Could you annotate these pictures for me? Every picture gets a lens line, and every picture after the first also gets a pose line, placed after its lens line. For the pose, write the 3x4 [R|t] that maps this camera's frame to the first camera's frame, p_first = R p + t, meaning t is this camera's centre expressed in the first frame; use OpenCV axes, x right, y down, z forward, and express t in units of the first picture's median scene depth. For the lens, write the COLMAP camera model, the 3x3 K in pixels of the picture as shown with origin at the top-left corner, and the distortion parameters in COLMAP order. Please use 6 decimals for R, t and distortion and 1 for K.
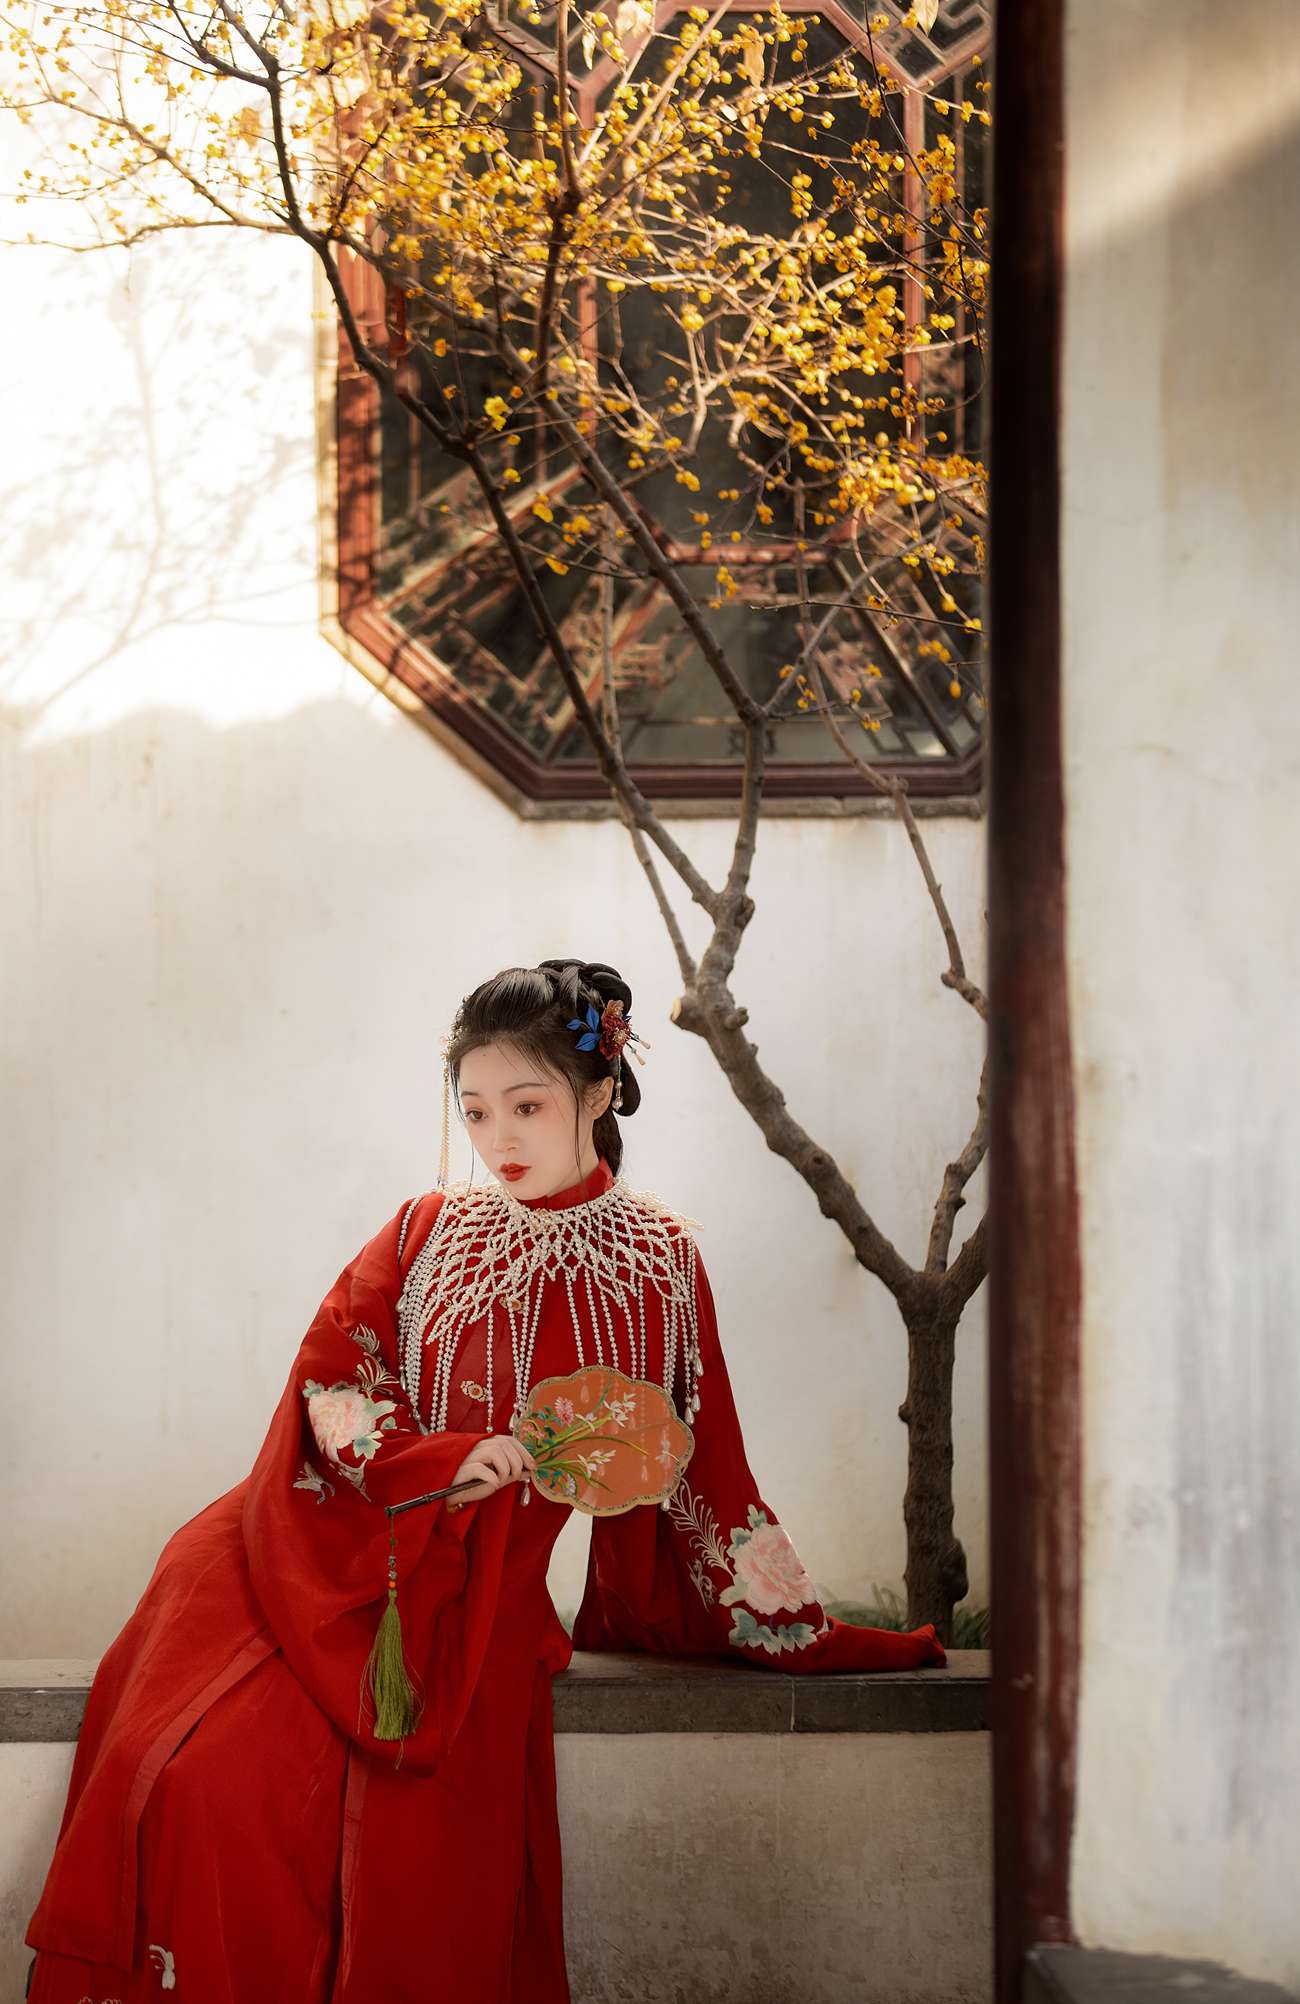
lens RADIAL K [[7206.0, 0, 650.2], [0, 7206.0, 1002.0], [0, 0, 1]] dist [0.146081, 0.000000]
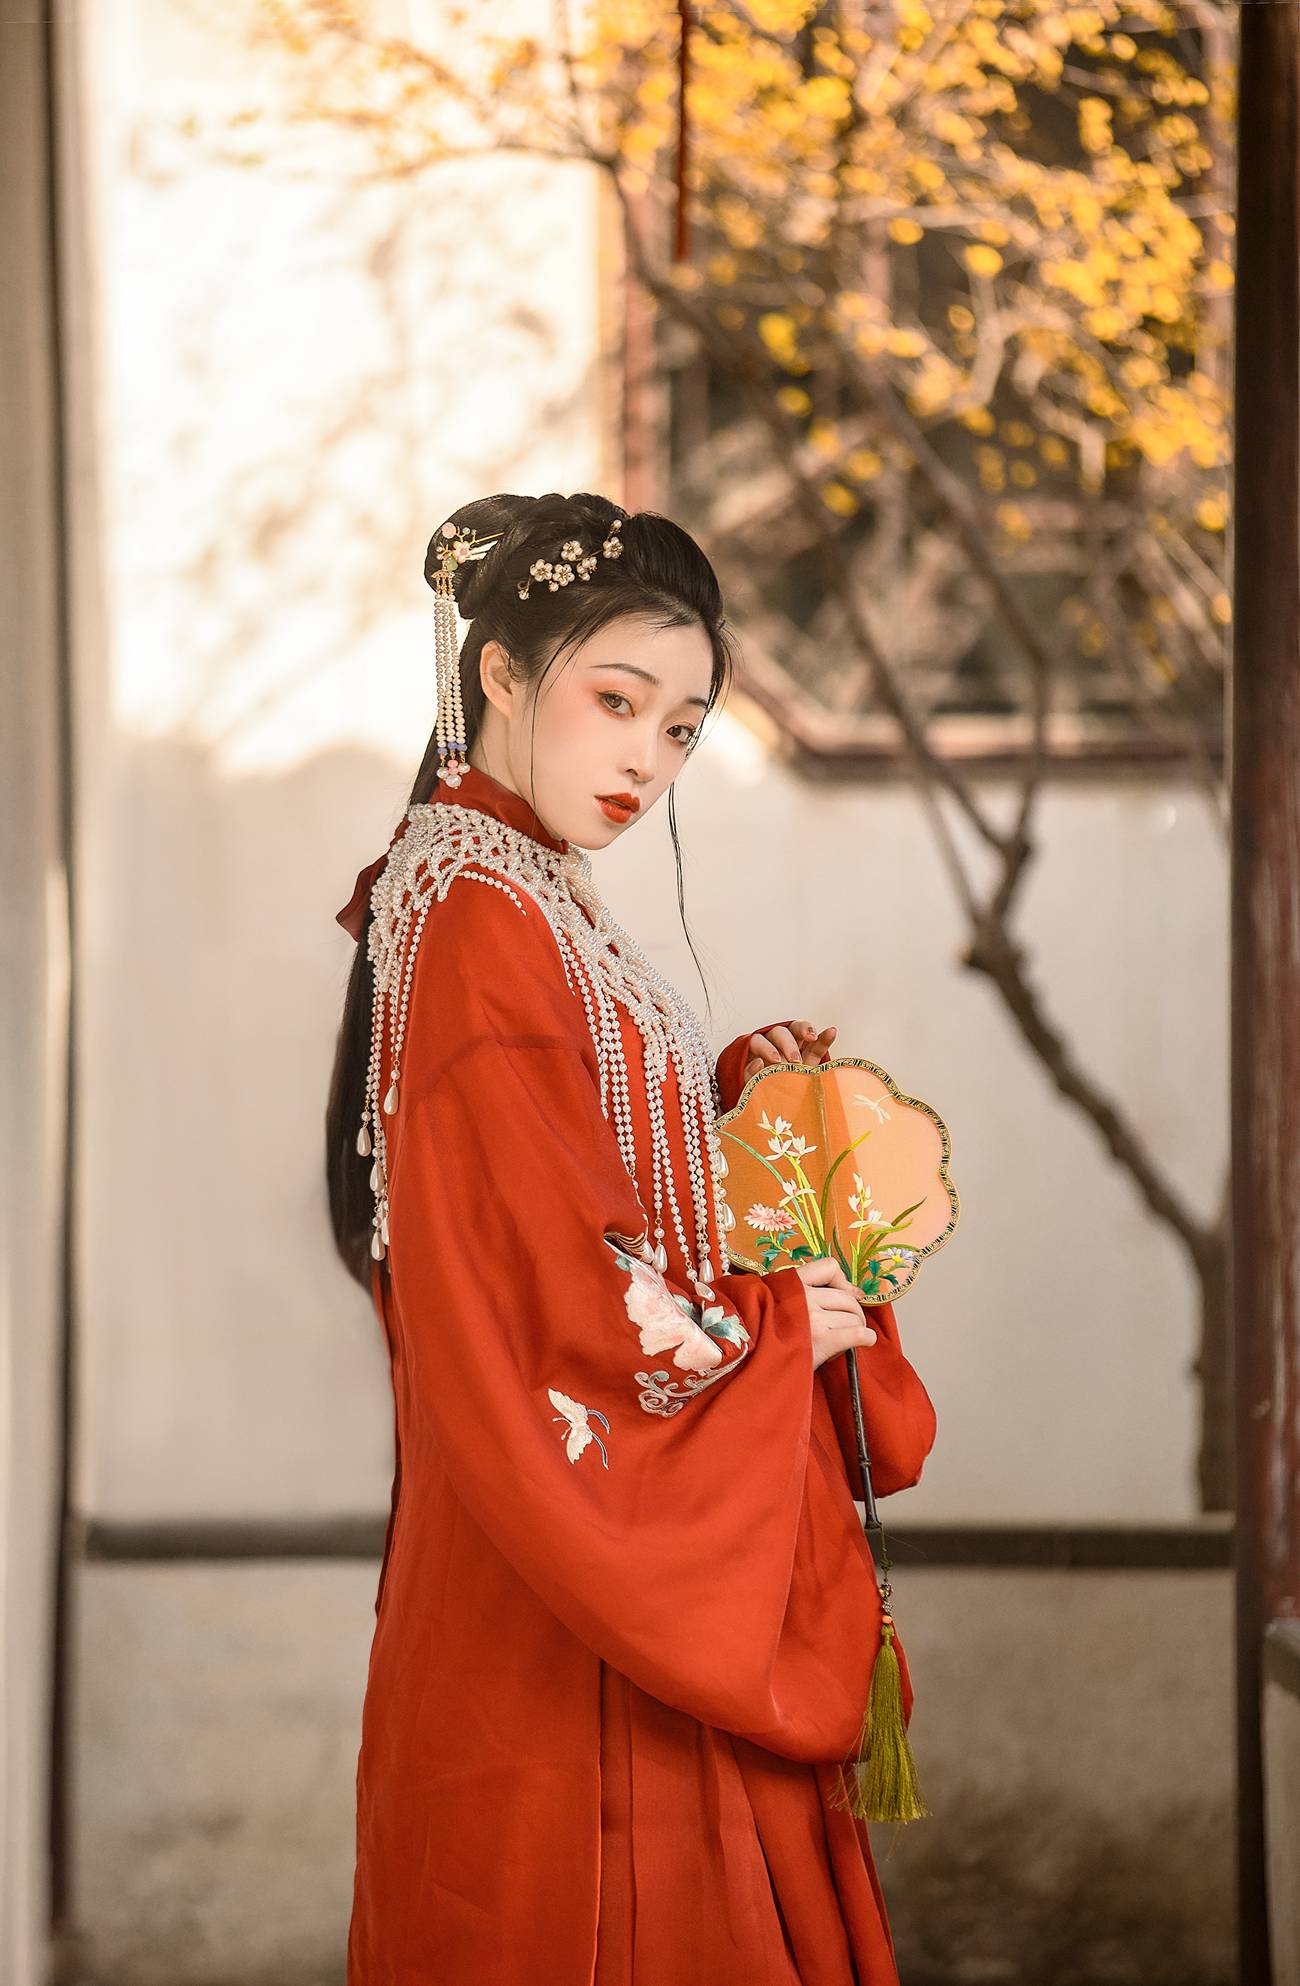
lens RADIAL K [[8440.2, 0, 649.7], [0, 8440.2, 993.2], [0, 0, 1]] dist [0.947238, 0.000000]
pose [[0.999381, 0.005359, -0.034778, 0.001463], [-0.005976, 0.999826, -0.017676, 0.026356], [0.034678, 0.017873, 0.999239, -0.153454]]
